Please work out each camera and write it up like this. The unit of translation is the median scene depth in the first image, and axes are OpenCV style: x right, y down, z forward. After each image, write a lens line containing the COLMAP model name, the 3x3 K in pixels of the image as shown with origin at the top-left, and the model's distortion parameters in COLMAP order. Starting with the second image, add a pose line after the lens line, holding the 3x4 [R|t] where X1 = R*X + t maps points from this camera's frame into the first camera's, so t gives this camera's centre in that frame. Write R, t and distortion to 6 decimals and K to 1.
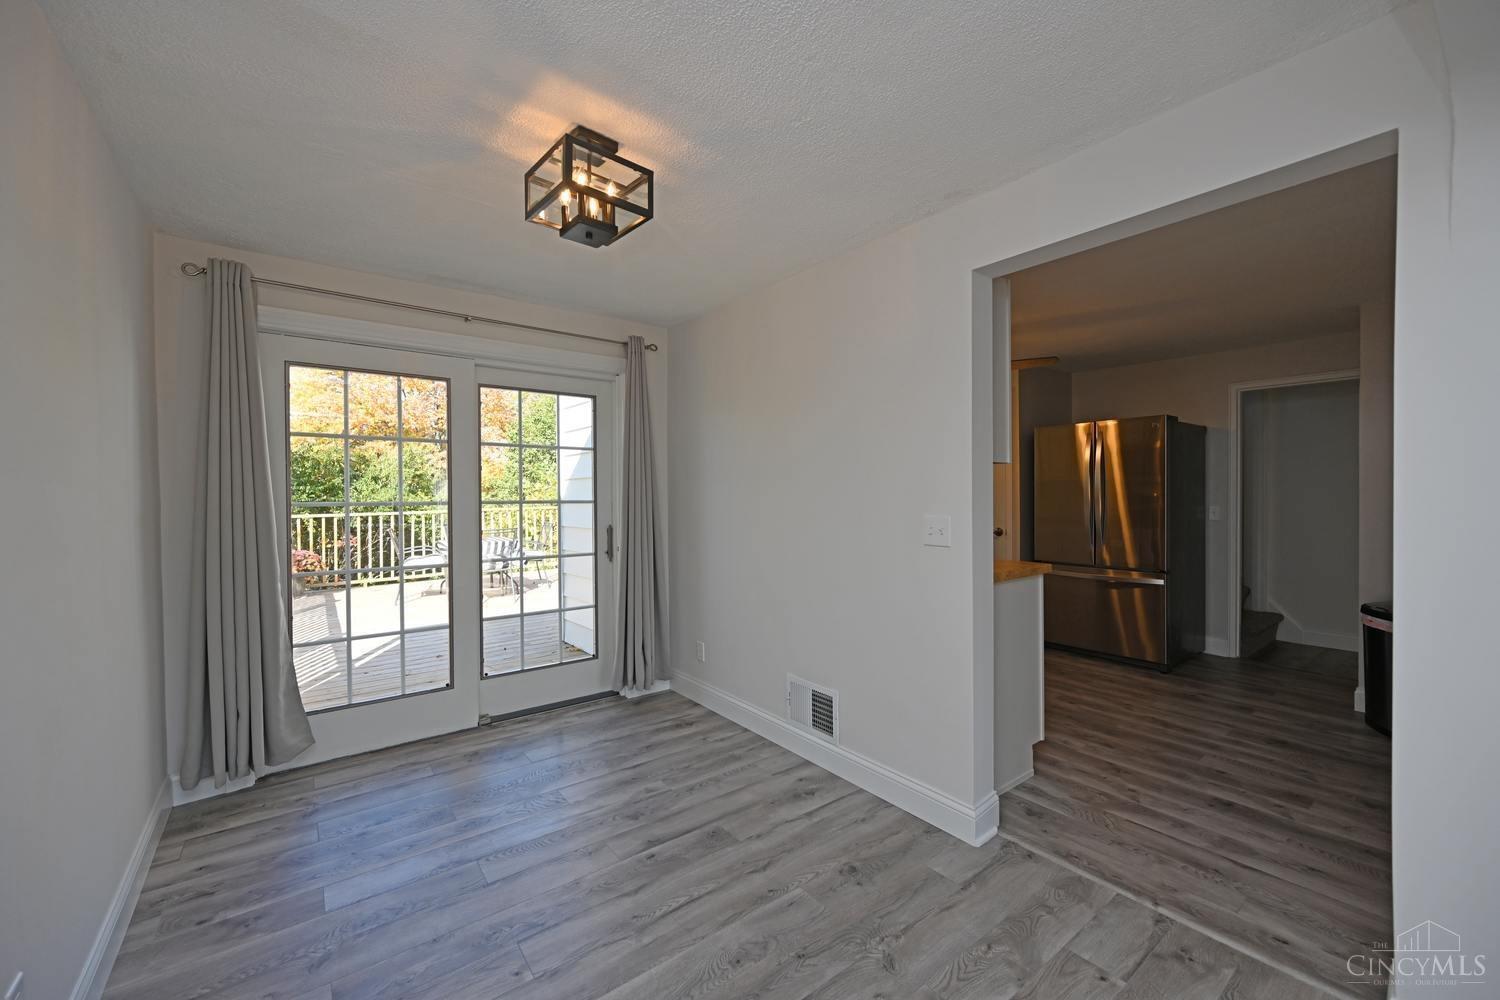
lens RADIAL K [[590.0, 0, 750.3], [0, 590.0, 497.1], [0, 0, 1]] dist [0.001357, 0.000504]
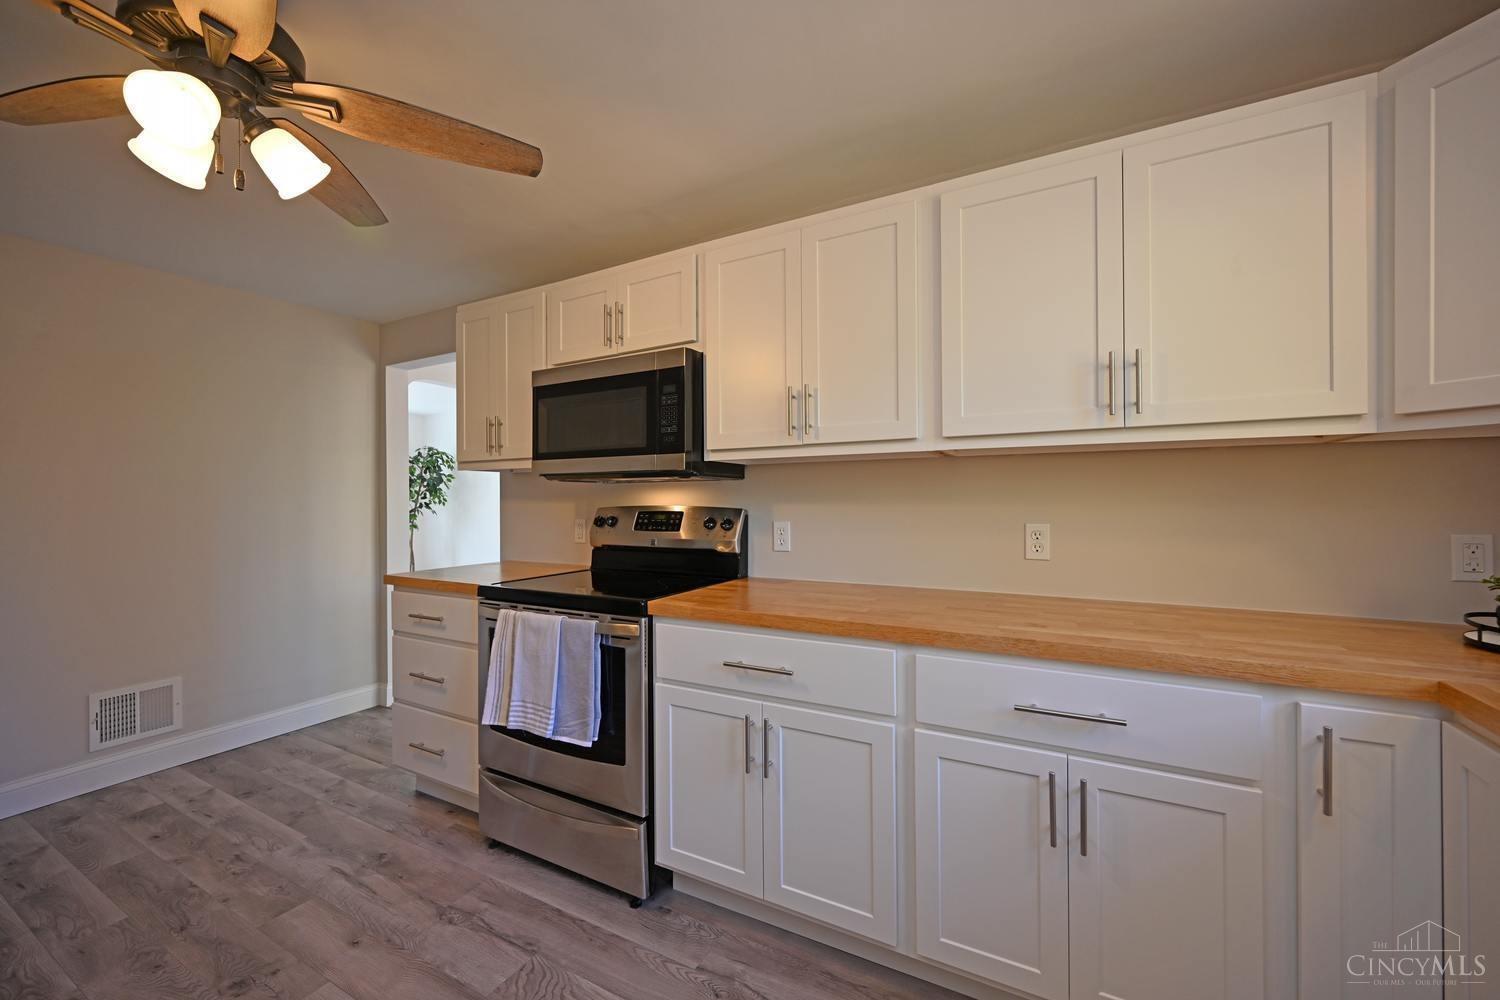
lens RADIAL K [[590.0, 0, 745.0], [0, 590.0, 498.4], [0, 0, 1]] dist [0.001357, 0.000504]
pose [[-0.919838, 0.006504, -0.392245, 0.352300], [0.005270, 0.999977, 0.004223, -0.013940], [0.392264, 0.001817, -0.919851, 2.085595]]
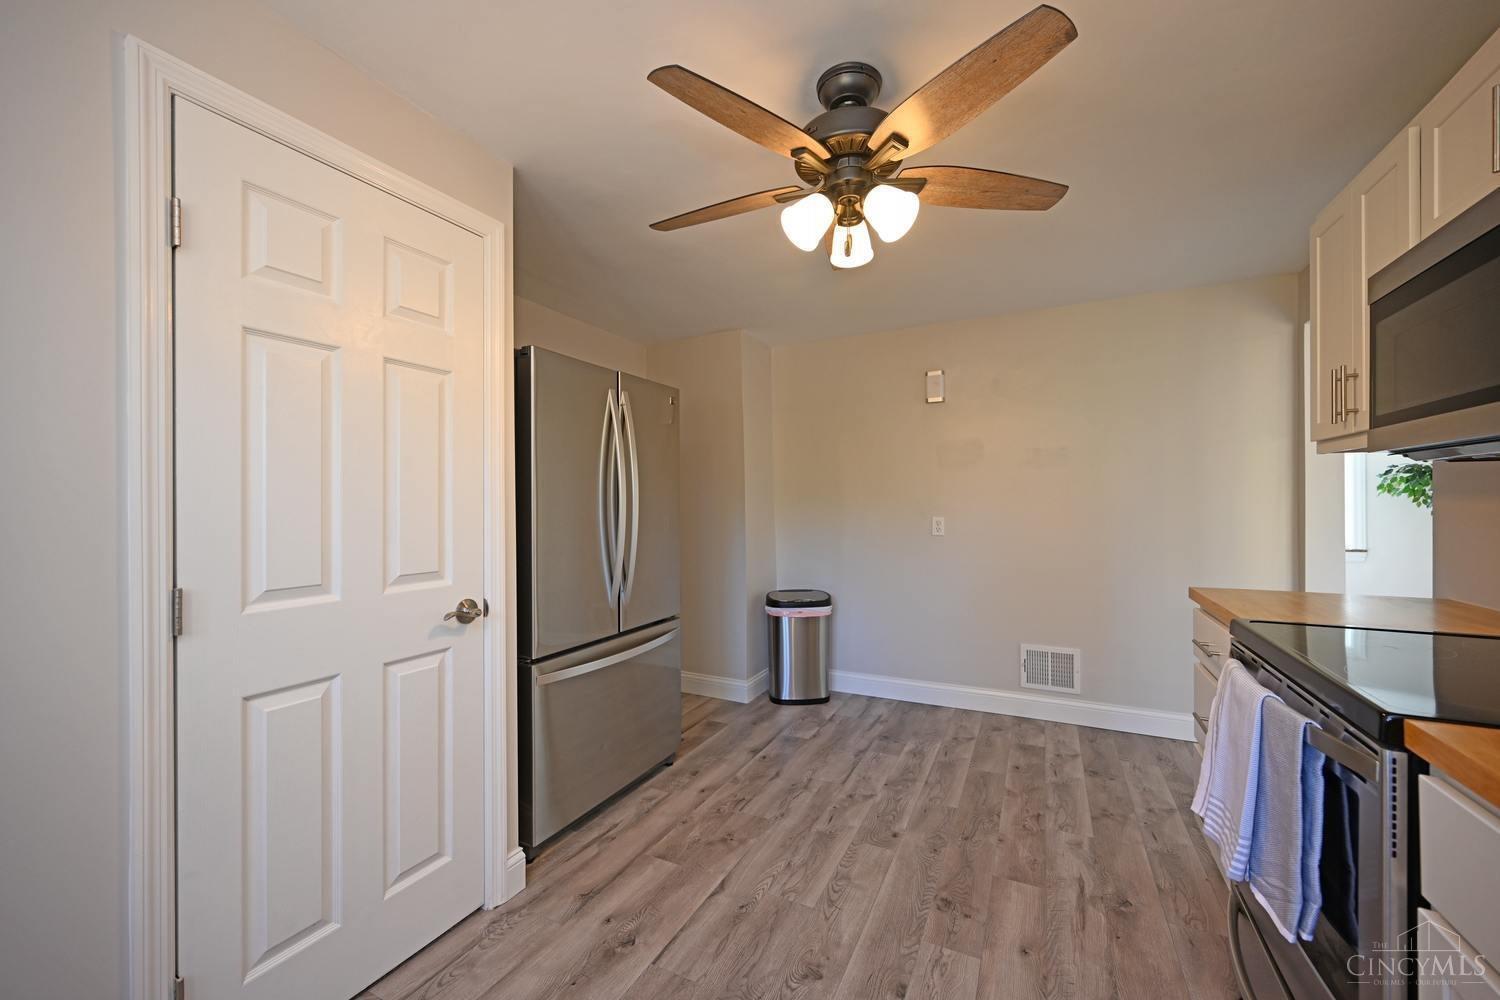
lens RADIAL K [[590.0, 0, 747.6], [0, 590.0, 504.4], [0, 0, 1]] dist [0.001357, 0.000504]
pose [[-0.431331, 0.000899, 0.902194, 0.058541], [0.013351, 0.999896, 0.005387, -0.013152], [-0.902095, 0.014369, -0.431298, 1.863757]]
